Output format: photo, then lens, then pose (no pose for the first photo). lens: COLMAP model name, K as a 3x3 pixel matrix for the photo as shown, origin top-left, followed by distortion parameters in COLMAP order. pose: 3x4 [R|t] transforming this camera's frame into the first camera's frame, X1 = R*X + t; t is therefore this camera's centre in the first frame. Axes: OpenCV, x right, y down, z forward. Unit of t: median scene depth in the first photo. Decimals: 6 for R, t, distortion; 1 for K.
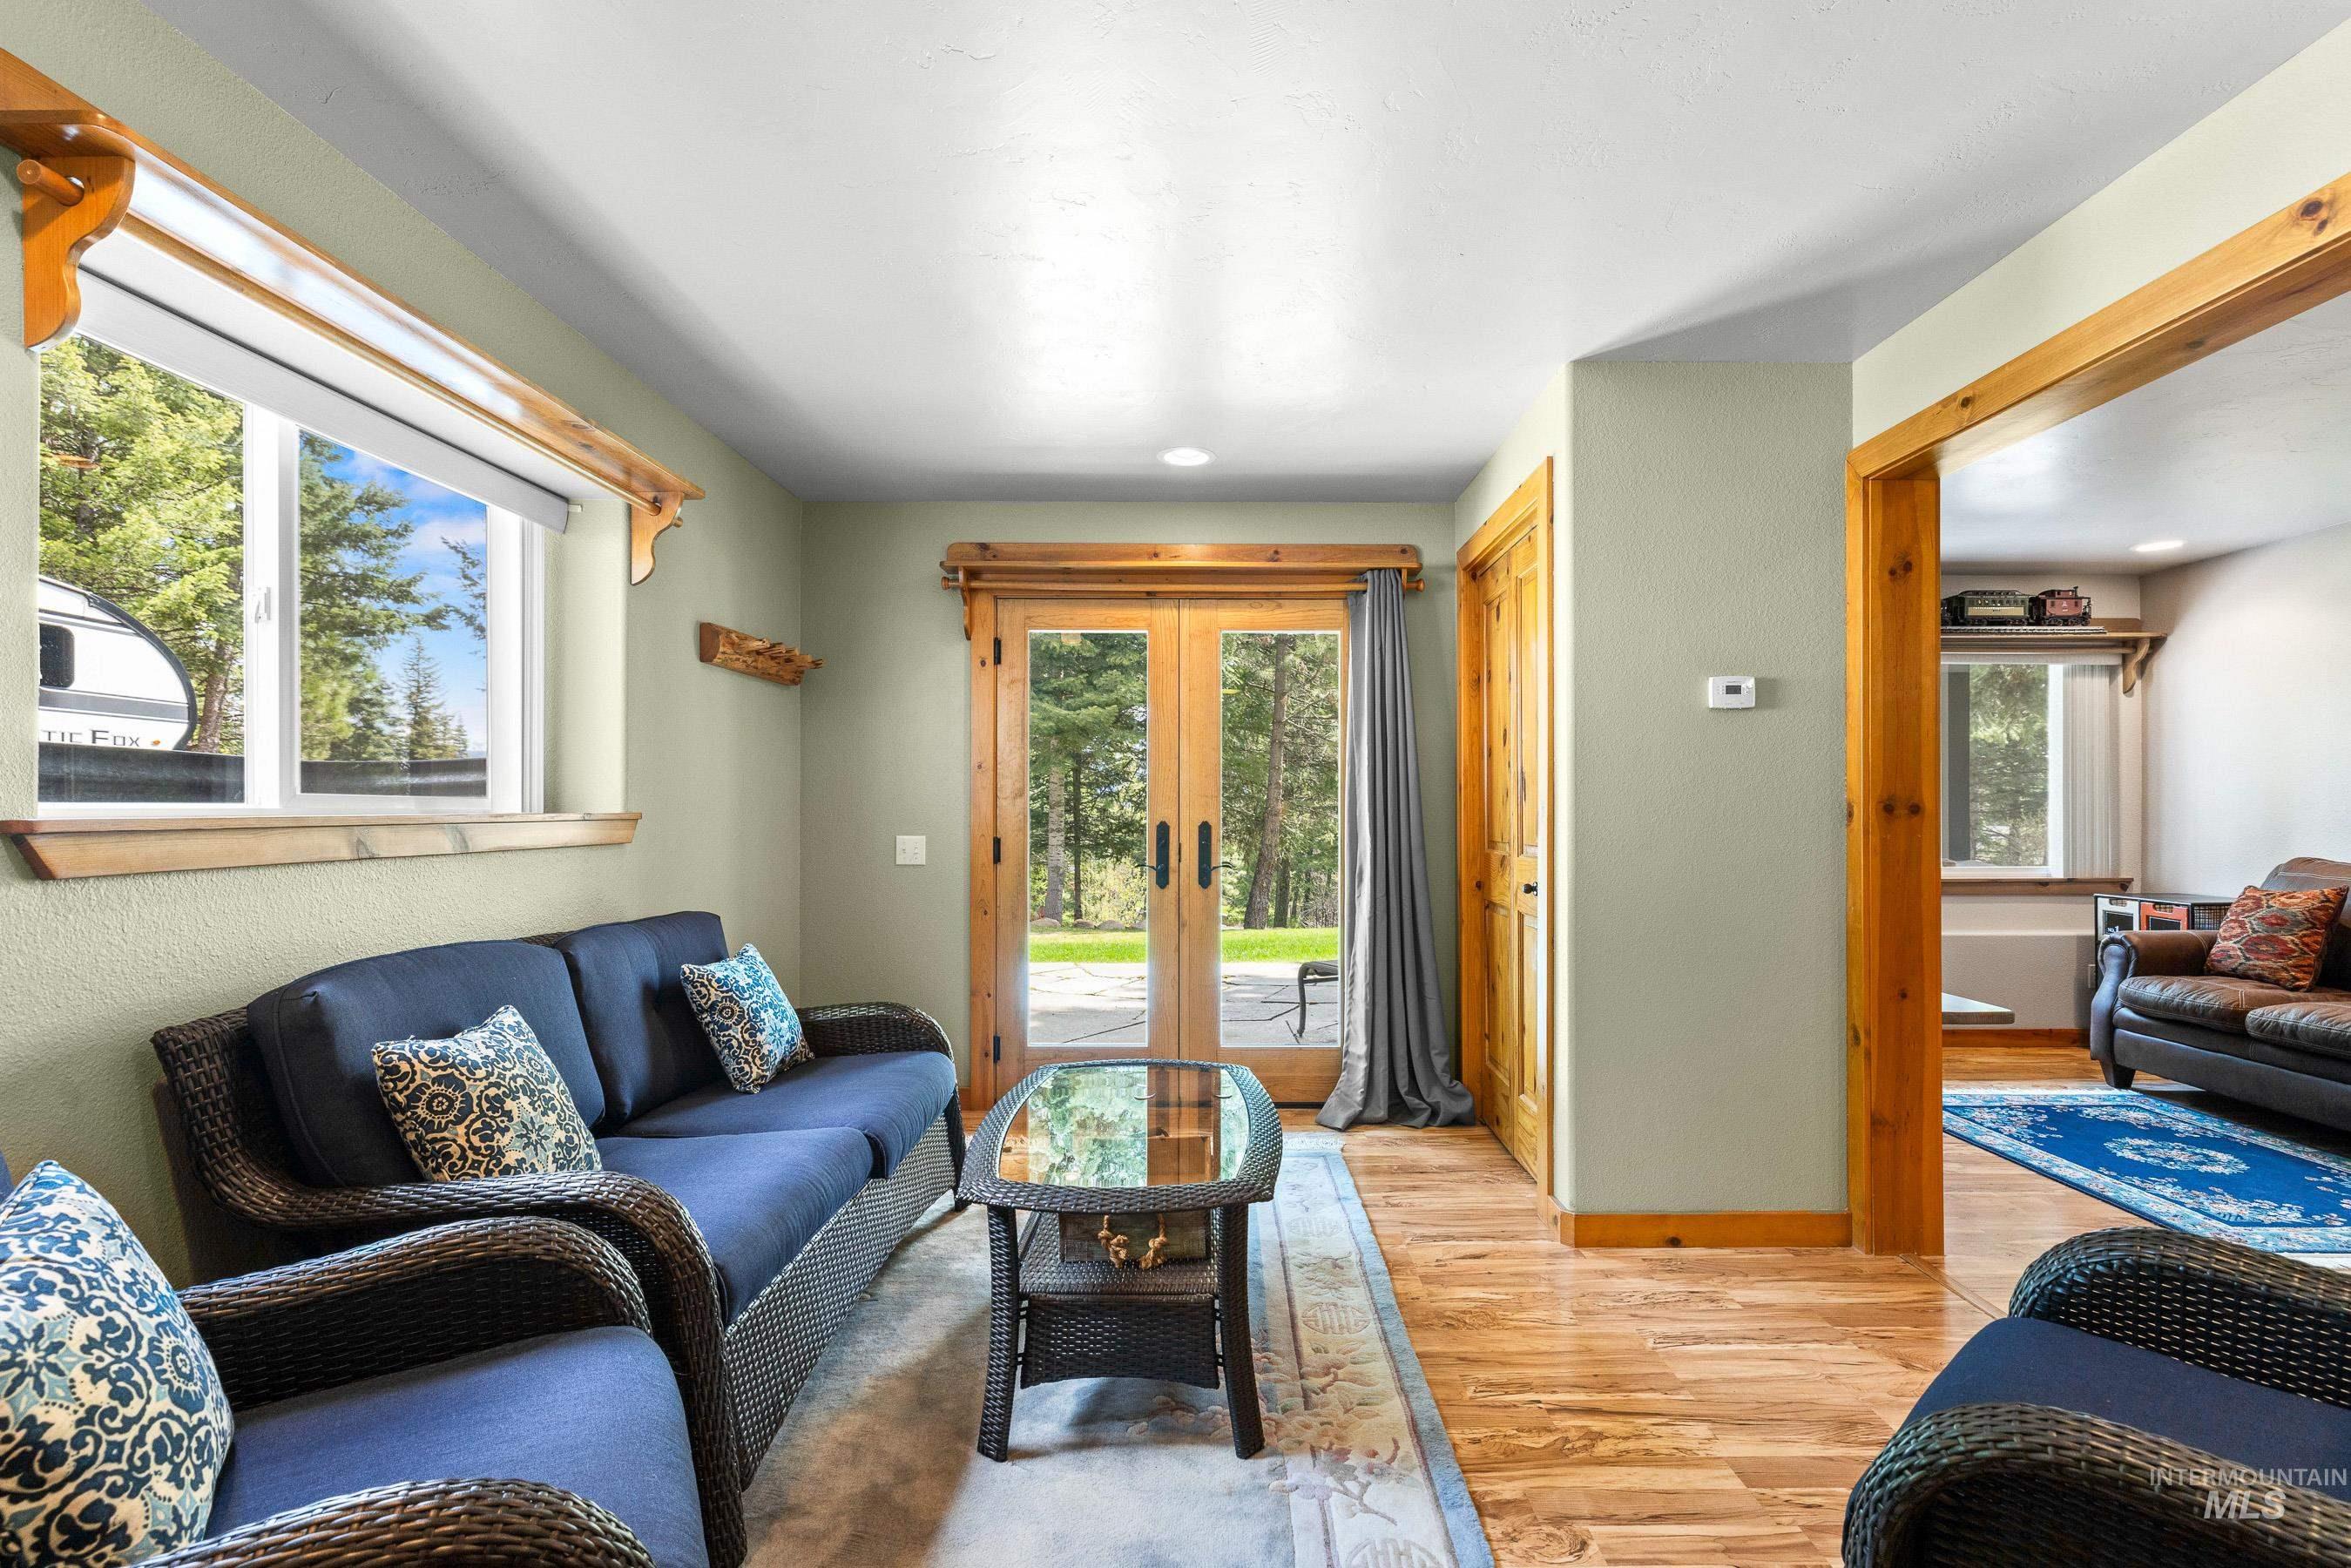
lens RADIAL K [[1083.6, 0, 1208.3], [0, 1083.6, 810.8], [0, 0, 1]] dist [-0.000598, -0.000282]
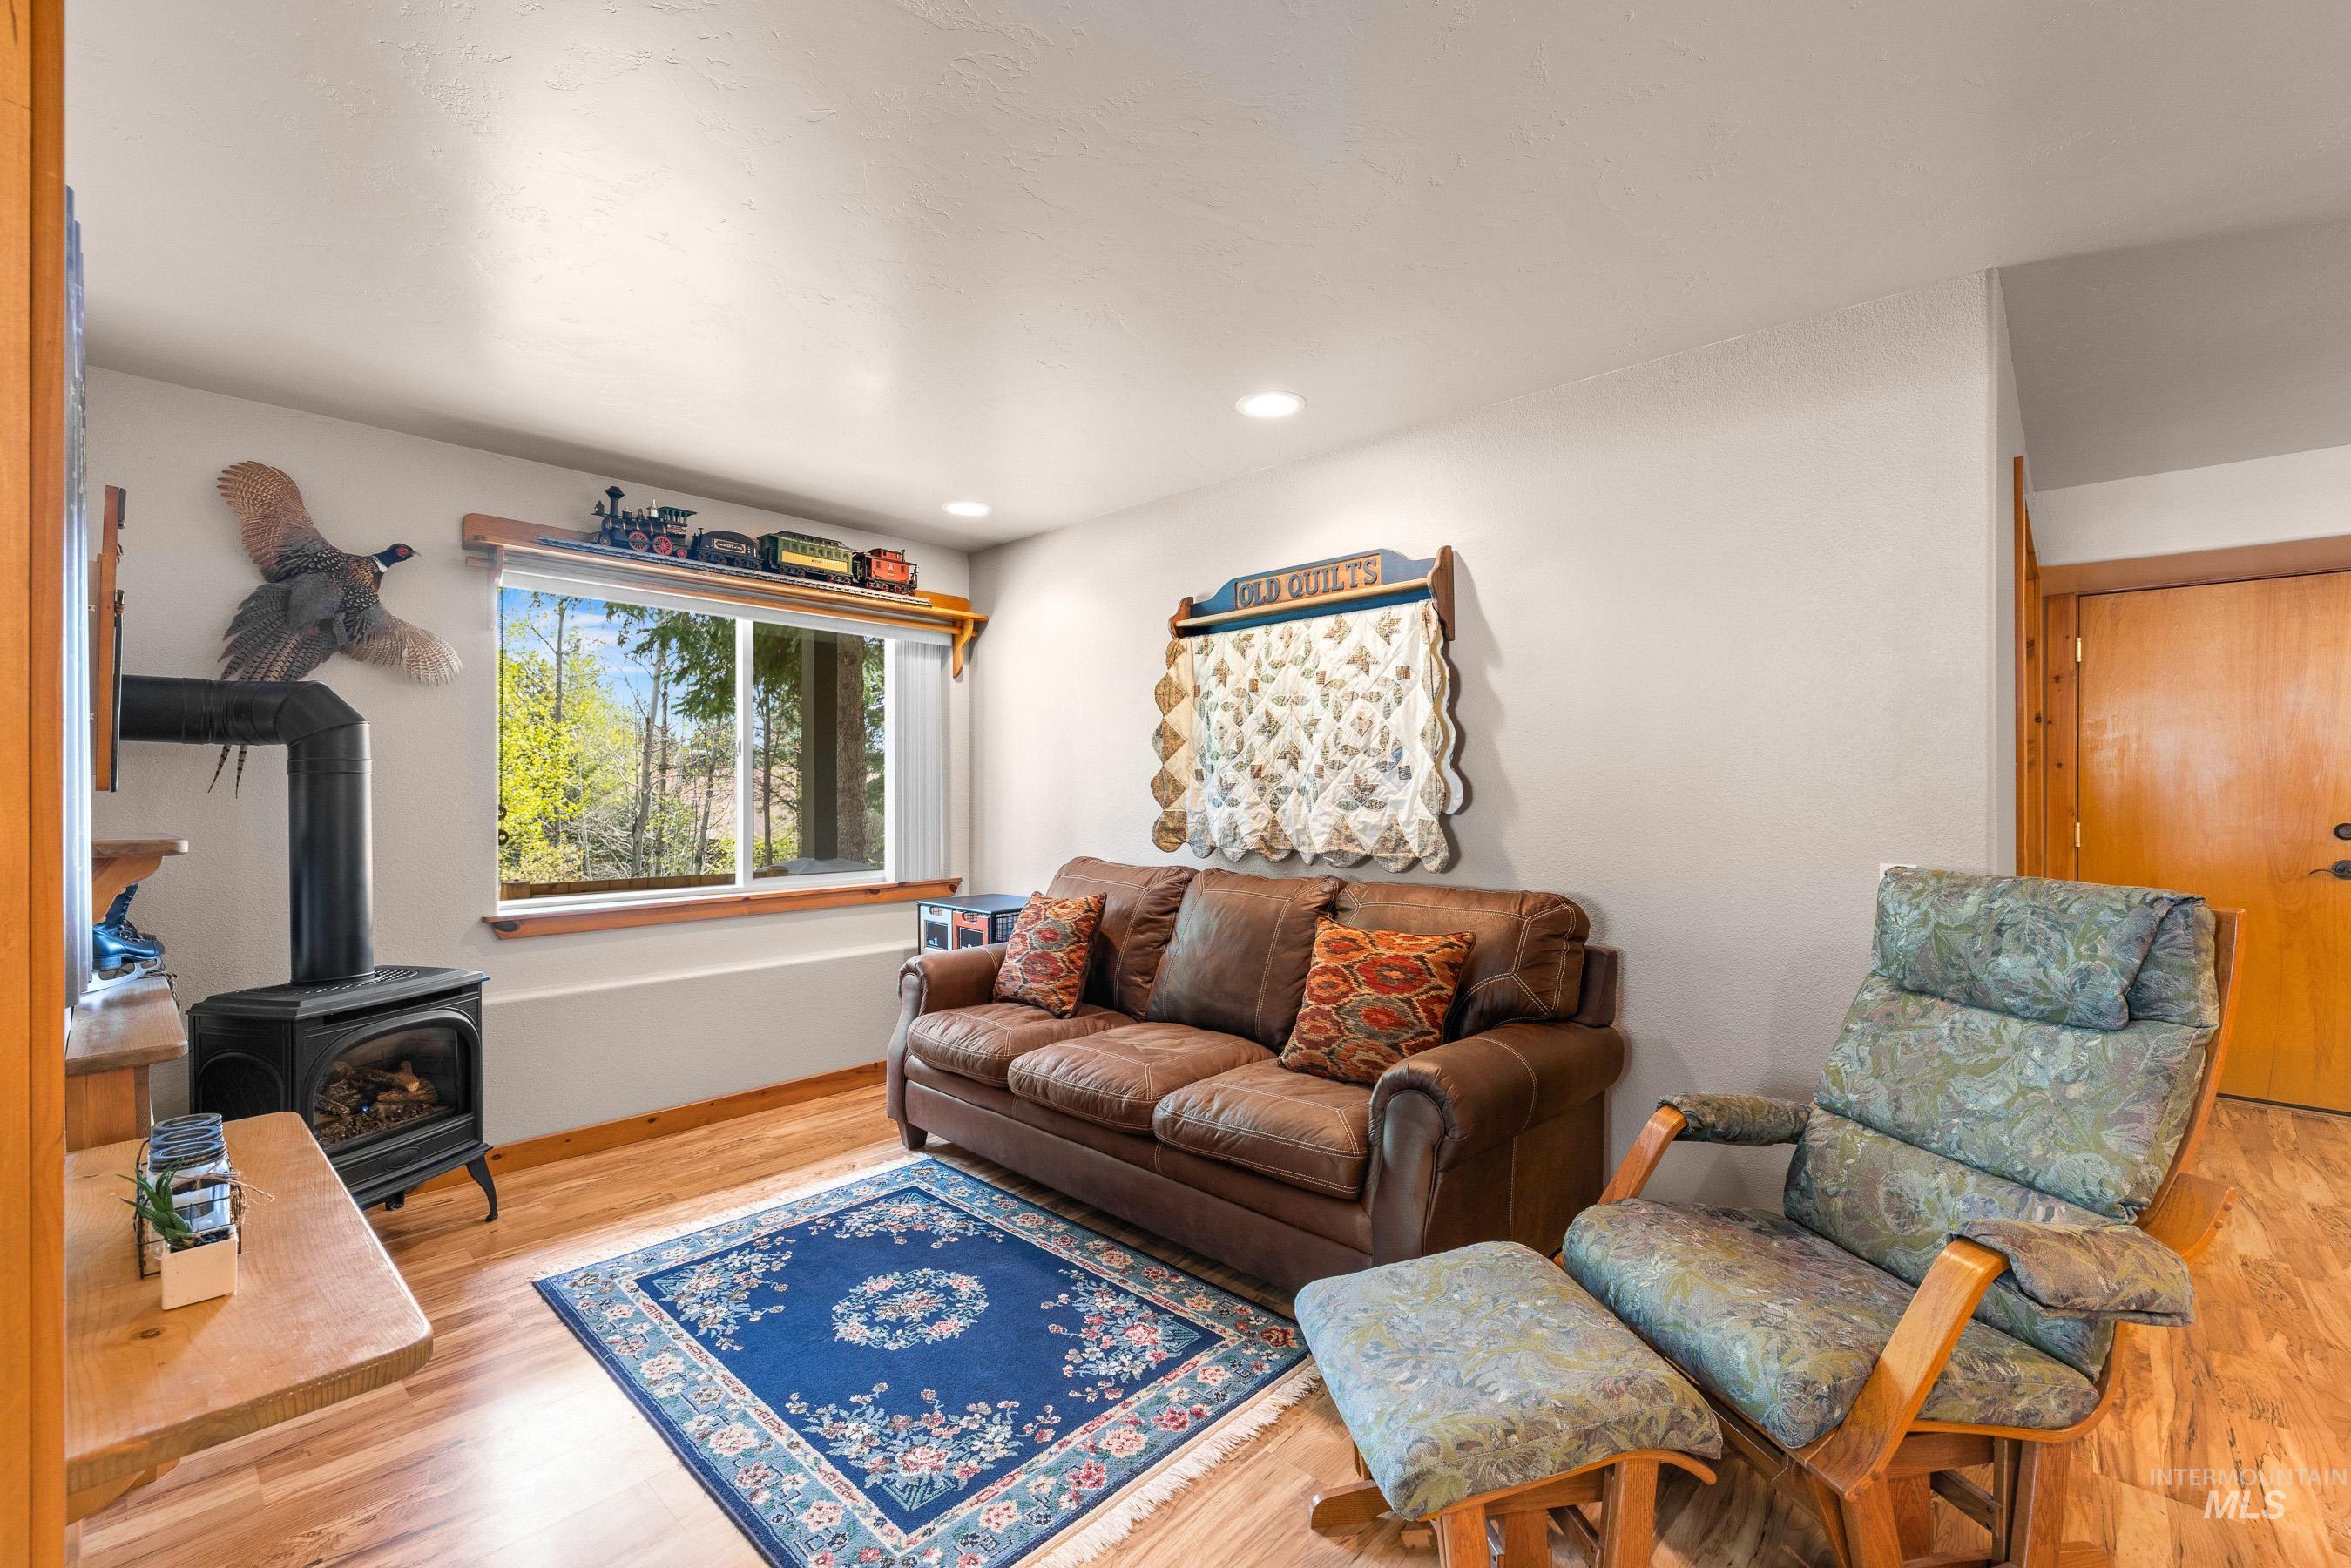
lens RADIAL K [[995.3, 0, 1174.7], [0, 995.3, 786.2], [0, 0, 1]] dist [0.002294, -0.000504]
pose [[0.682203, 0.002384, 0.731159, 0.460924], [0.002204, 0.999983, -0.005317, -0.014592], [-0.731160, 0.005239, 0.682186, 0.370979]]
